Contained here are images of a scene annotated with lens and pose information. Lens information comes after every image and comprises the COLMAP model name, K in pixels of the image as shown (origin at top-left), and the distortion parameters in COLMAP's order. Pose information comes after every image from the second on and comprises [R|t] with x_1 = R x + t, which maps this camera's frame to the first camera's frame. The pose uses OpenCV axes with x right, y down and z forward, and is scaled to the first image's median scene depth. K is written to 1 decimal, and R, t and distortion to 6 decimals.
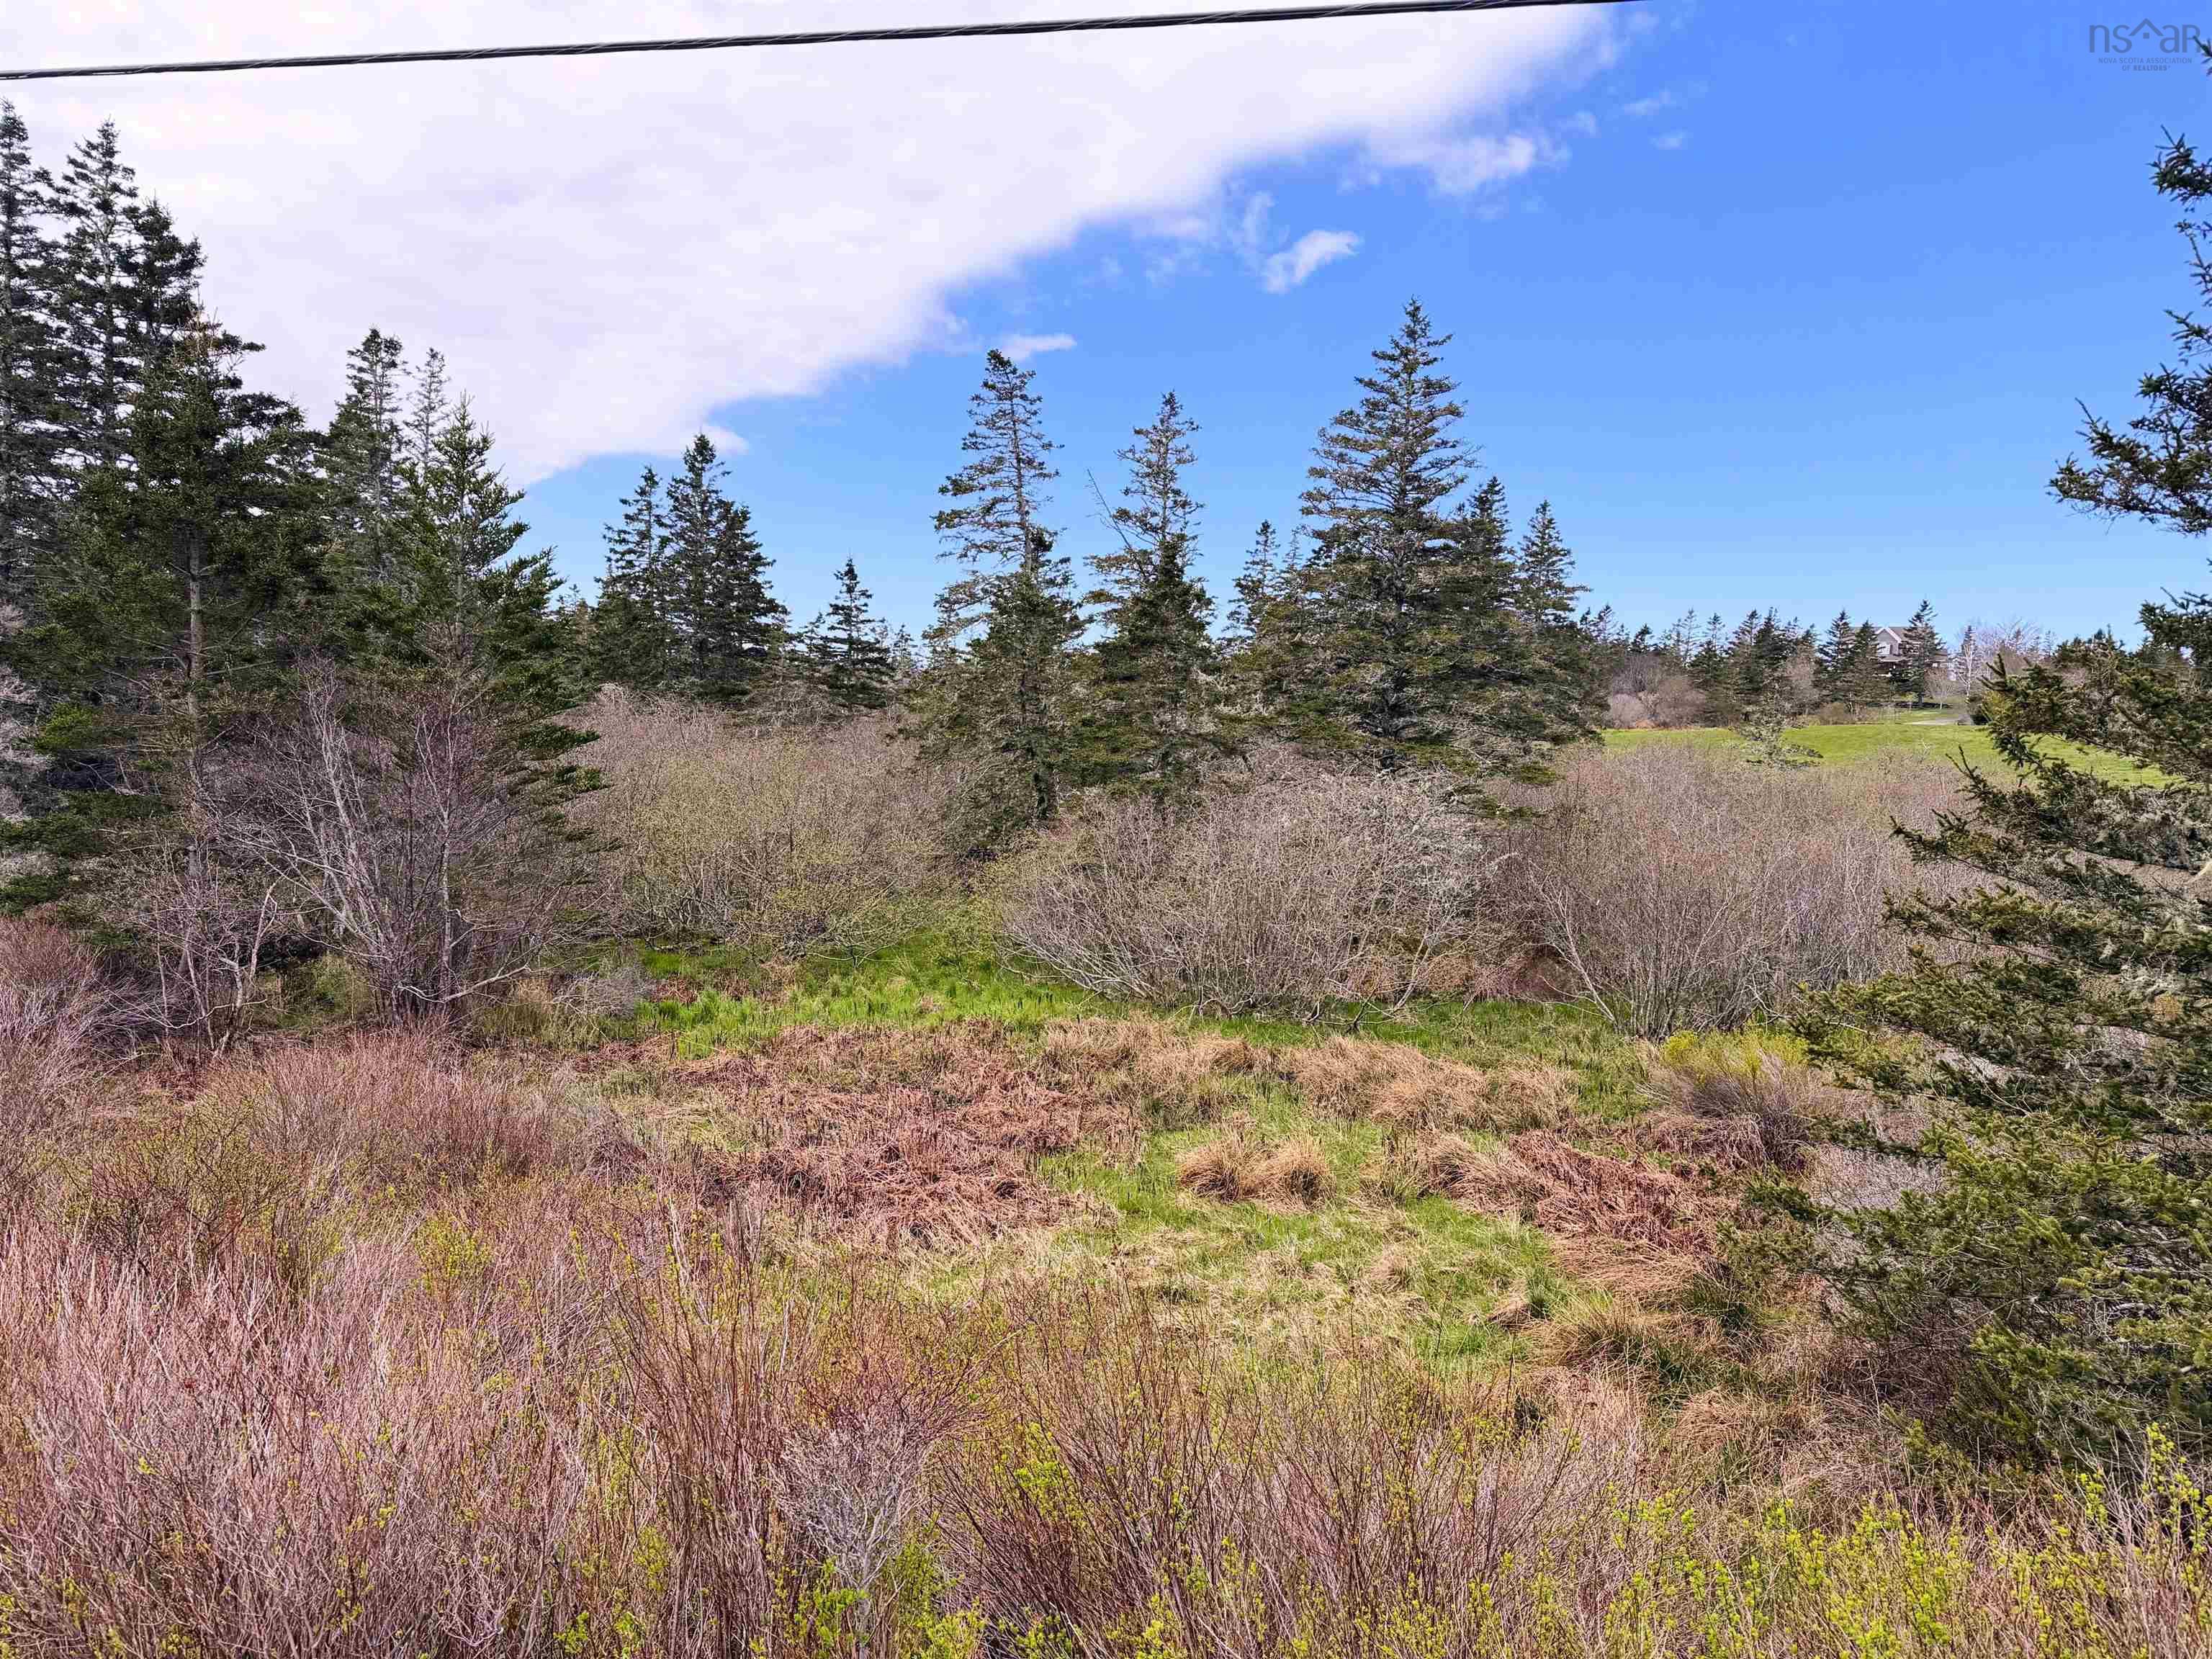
lens RADIAL K [[1559.7, 0, 1100.9], [0, 1559.7, 840.5], [0, 0, 1]] dist [0.059983, -0.059221]
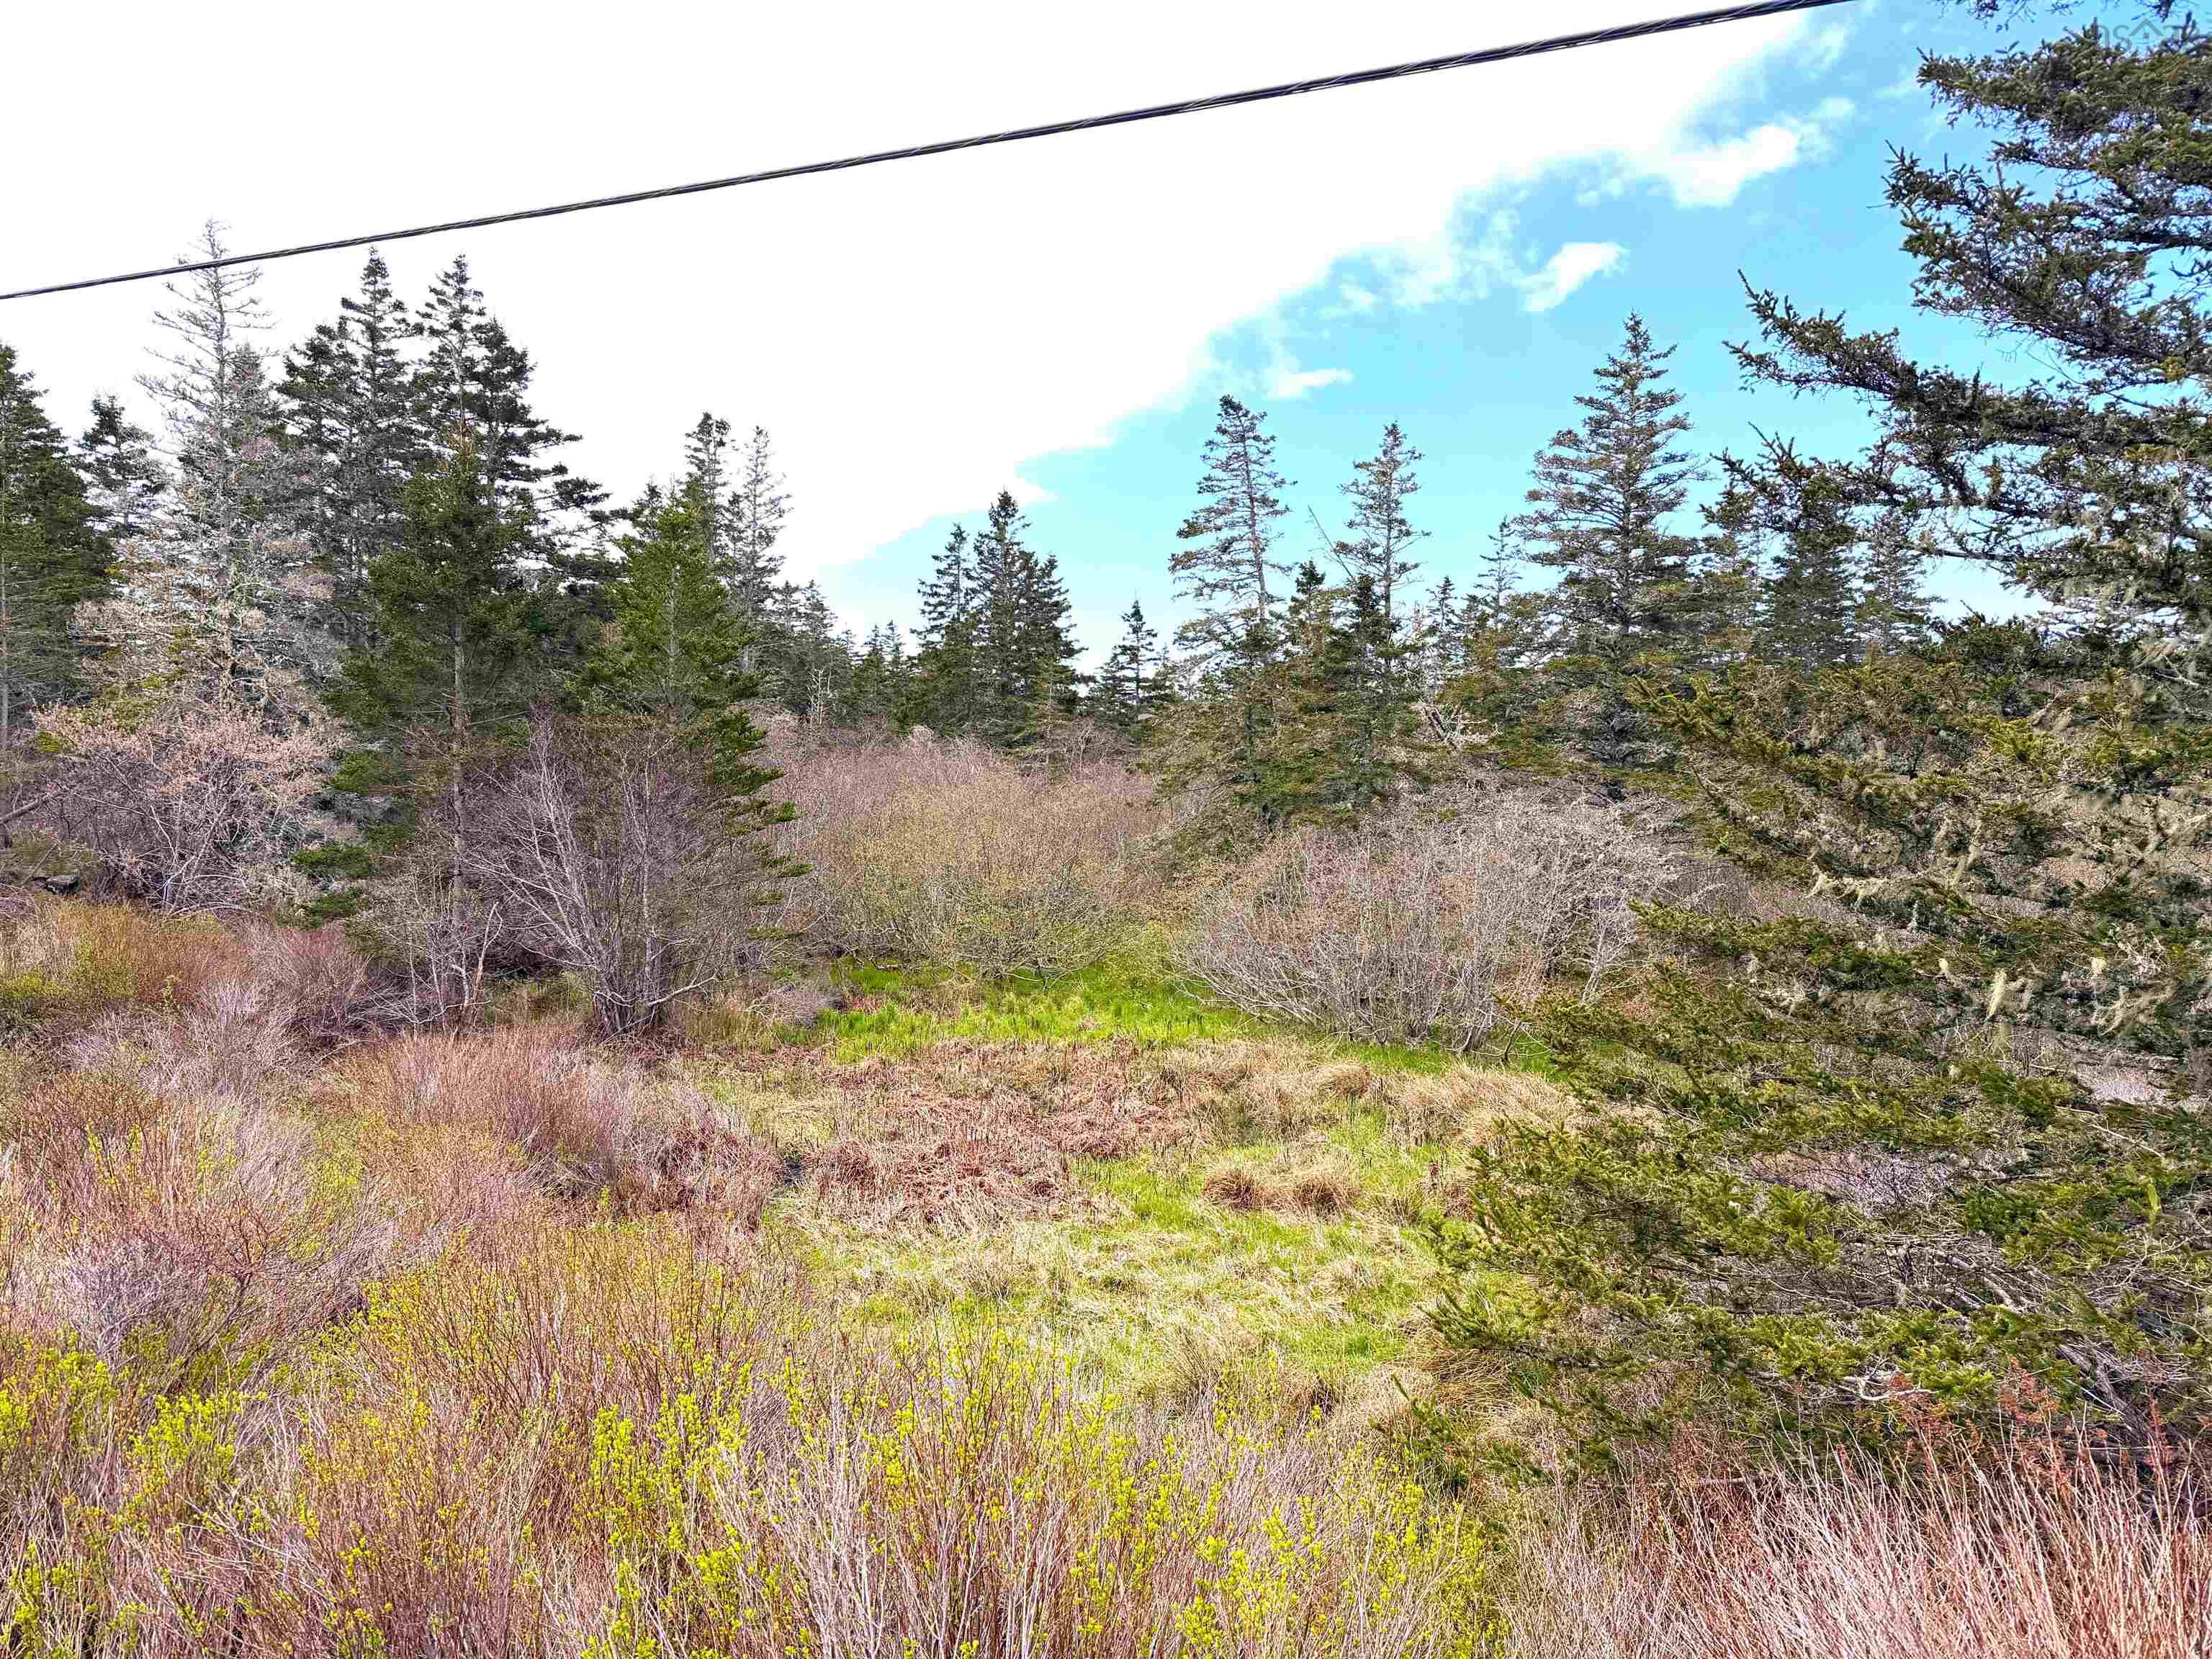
lens RADIAL K [[1559.7, 0, 1096.5], [0, 1559.7, 849.2], [0, 0, 1]] dist [0.059983, -0.059221]
pose [[0.972981, -0.002176, -0.230874, 0.111101], [-0.001822, 0.999852, -0.017102, 0.004365], [0.230877, 0.017060, 0.972833, -0.018840]]
